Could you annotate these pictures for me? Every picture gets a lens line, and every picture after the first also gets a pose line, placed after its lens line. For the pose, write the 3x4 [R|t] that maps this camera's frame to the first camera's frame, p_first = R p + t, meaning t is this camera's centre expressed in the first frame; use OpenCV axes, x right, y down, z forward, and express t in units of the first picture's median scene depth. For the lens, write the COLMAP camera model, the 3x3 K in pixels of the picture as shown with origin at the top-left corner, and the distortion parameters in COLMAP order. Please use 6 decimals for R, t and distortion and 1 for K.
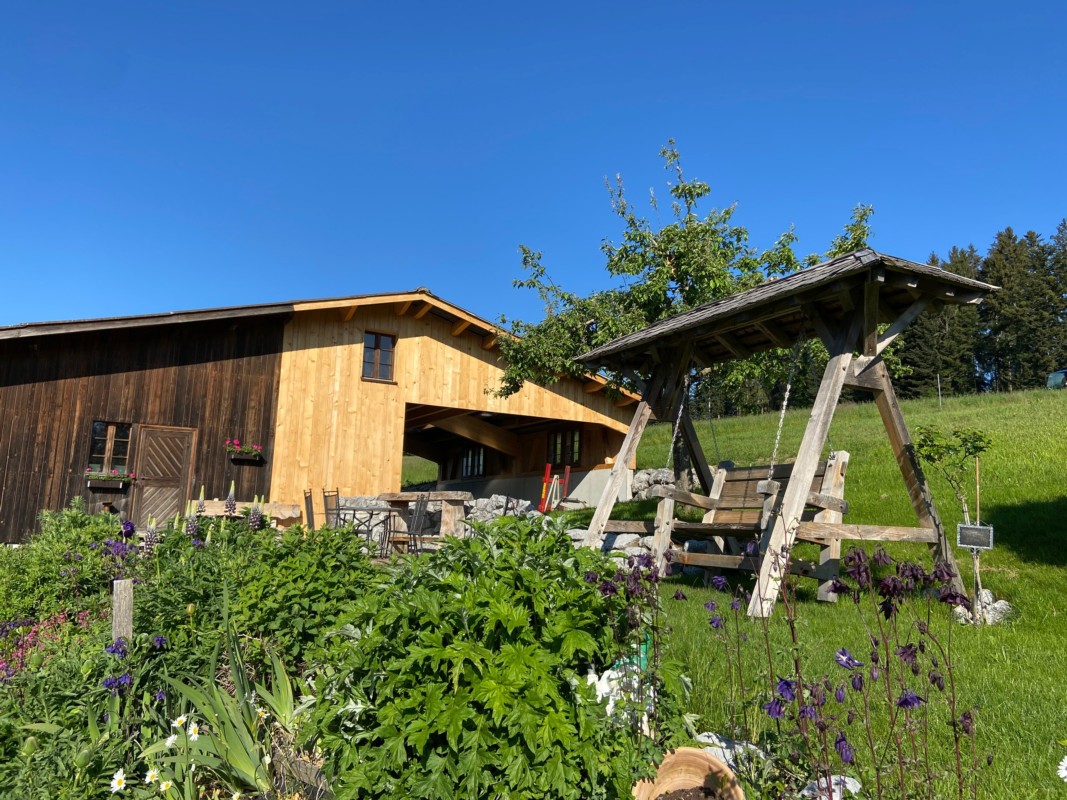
lens RADIAL K [[770.7, 0, 537.8], [0, 770.7, 395.3], [0, 0, 1]] dist [0.111222, -0.141589]
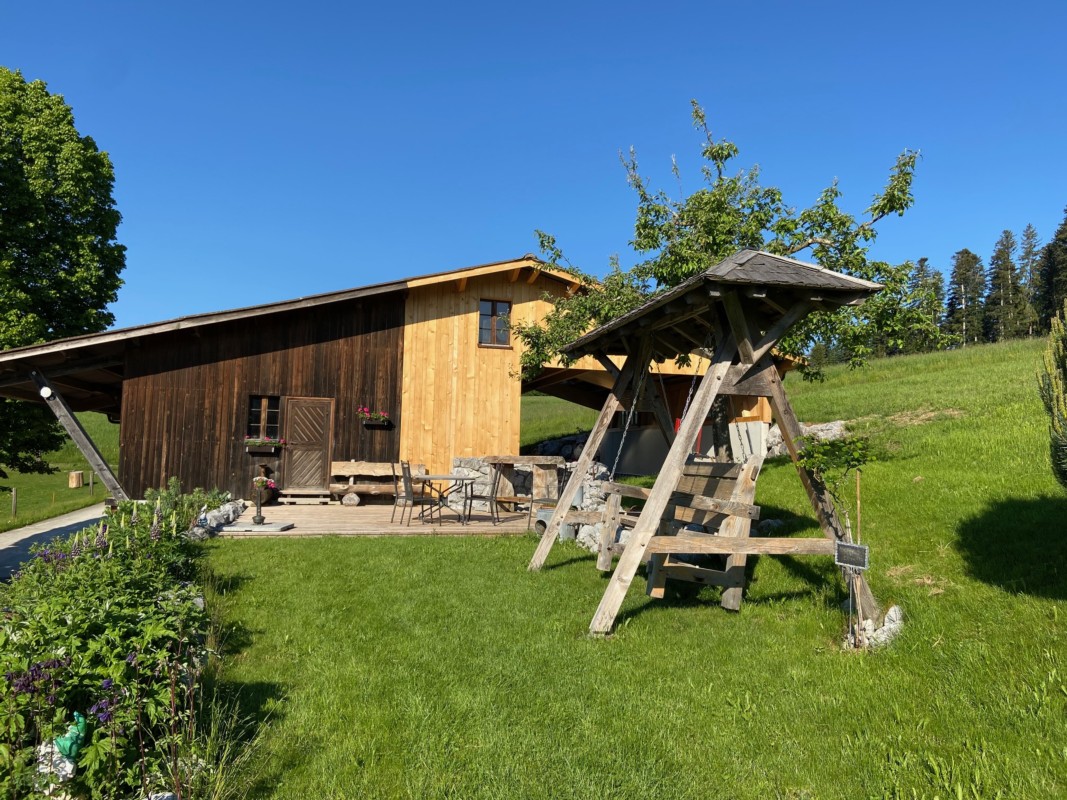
lens RADIAL K [[770.7, 0, 537.8], [0, 770.7, 395.3], [0, 0, 1]] dist [0.111222, -0.141589]
pose [[0.961665, -0.023328, -0.273235, 0.153653], [0.045779, 0.996050, 0.076084, -0.033731], [0.270380, -0.085676, 0.958934, 0.005414]]
